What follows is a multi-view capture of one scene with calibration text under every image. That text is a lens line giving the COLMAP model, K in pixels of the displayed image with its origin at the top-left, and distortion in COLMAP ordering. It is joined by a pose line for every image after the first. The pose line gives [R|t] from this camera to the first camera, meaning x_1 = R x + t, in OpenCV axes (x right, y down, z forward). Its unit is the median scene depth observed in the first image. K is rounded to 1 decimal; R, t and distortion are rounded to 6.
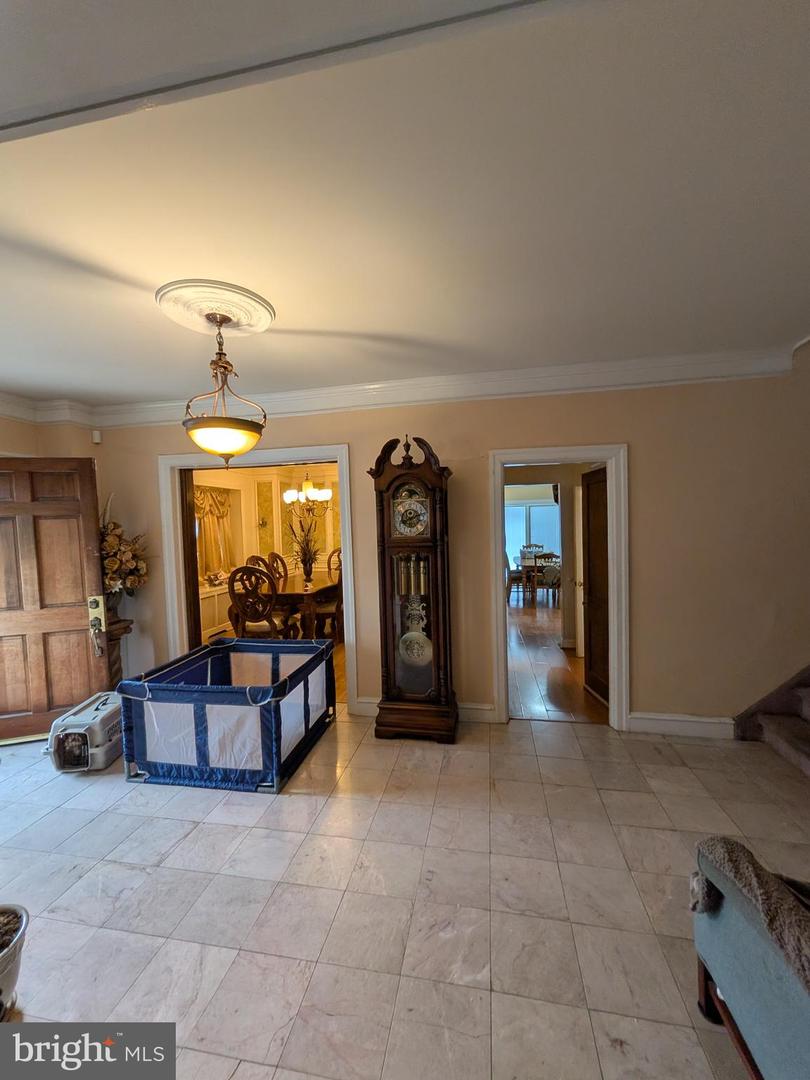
lens RADIAL K [[430.1, 0, 408.2], [0, 430.1, 543.3], [0, 0, 1]] dist [0.001701, 0.000179]
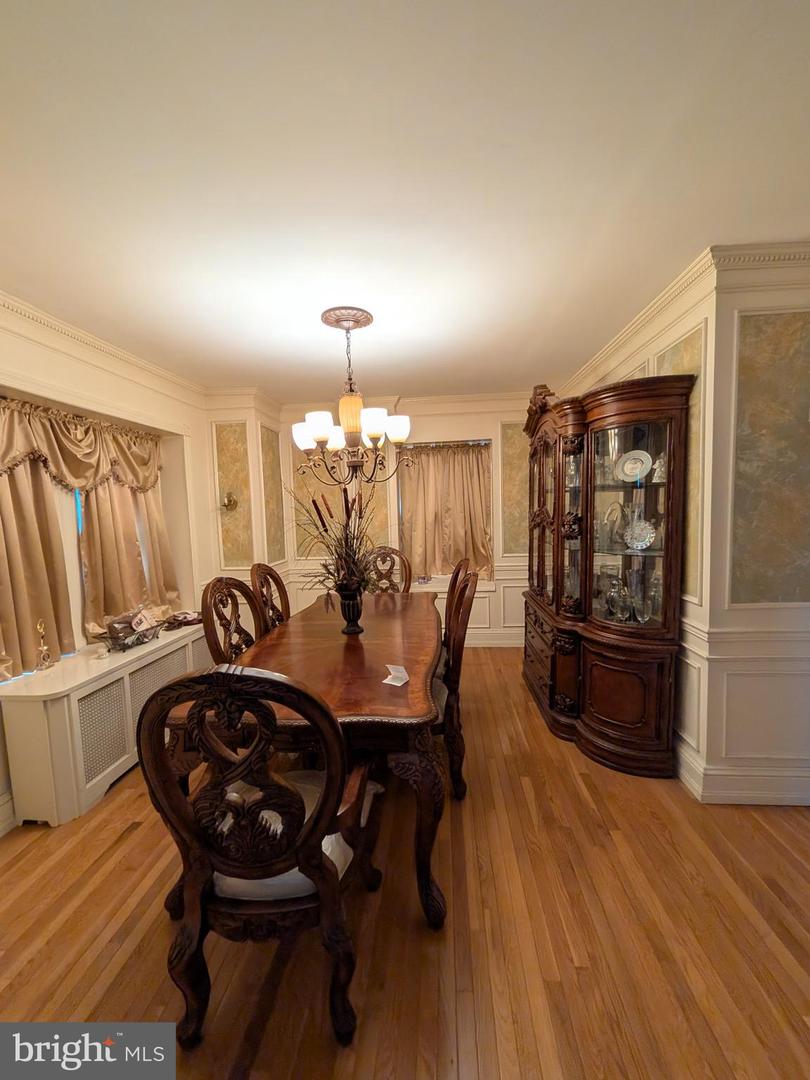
lens RADIAL K [[430.1, 0, 403.8], [0, 430.1, 540.5], [0, 0, 1]] dist [0.001701, 0.000179]
pose [[0.995153, -0.015881, 0.097052, -0.206072], [0.013408, 0.999570, 0.026081, -0.014055], [-0.097424, -0.024653, 0.994938, 0.529367]]
